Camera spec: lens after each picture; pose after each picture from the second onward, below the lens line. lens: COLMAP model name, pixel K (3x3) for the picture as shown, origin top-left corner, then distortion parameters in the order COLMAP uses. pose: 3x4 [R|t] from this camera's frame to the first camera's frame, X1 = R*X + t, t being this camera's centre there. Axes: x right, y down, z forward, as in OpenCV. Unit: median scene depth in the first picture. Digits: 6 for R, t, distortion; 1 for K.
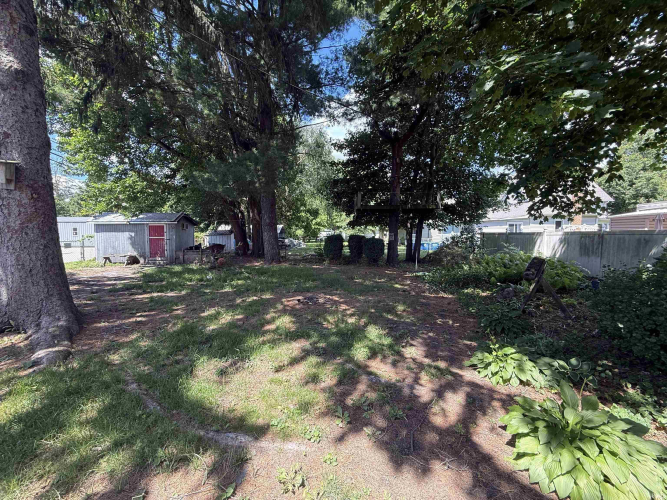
lens RADIAL K [[266.1, 0, 332.4], [0, 266.1, 250.0], [0, 0, 1]] dist [0.000160, -0.000353]
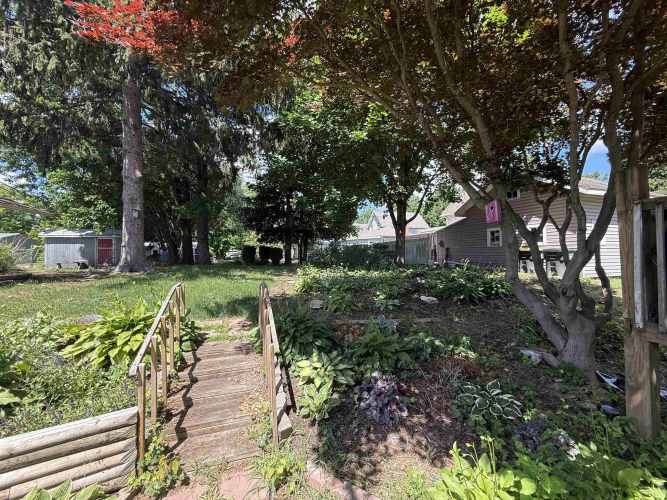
lens RADIAL K [[266.1, 0, 332.4], [0, 266.1, 250.0], [0, 0, 1]] dist [0.000160, -0.000353]
pose [[0.941721, -0.005518, 0.336348, -0.049240], [0.031697, 0.996872, -0.072393, 0.077299], [-0.334897, 0.078835, 0.938951, -0.498743]]
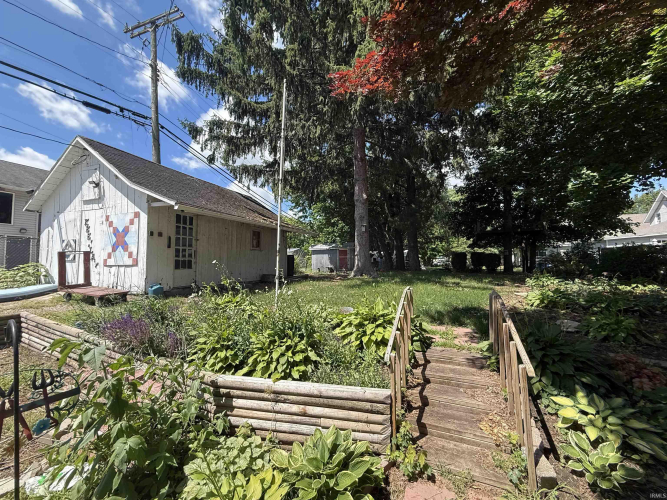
lens RADIAL K [[266.1, 0, 332.4], [0, 266.1, 250.0], [0, 0, 1]] dist [0.000160, -0.000353]
pose [[0.921222, -0.032941, -0.387640, -0.056976], [-0.009444, 0.994222, -0.106930, 0.077619], [0.388923, 0.102167, 0.915588, -0.499343]]
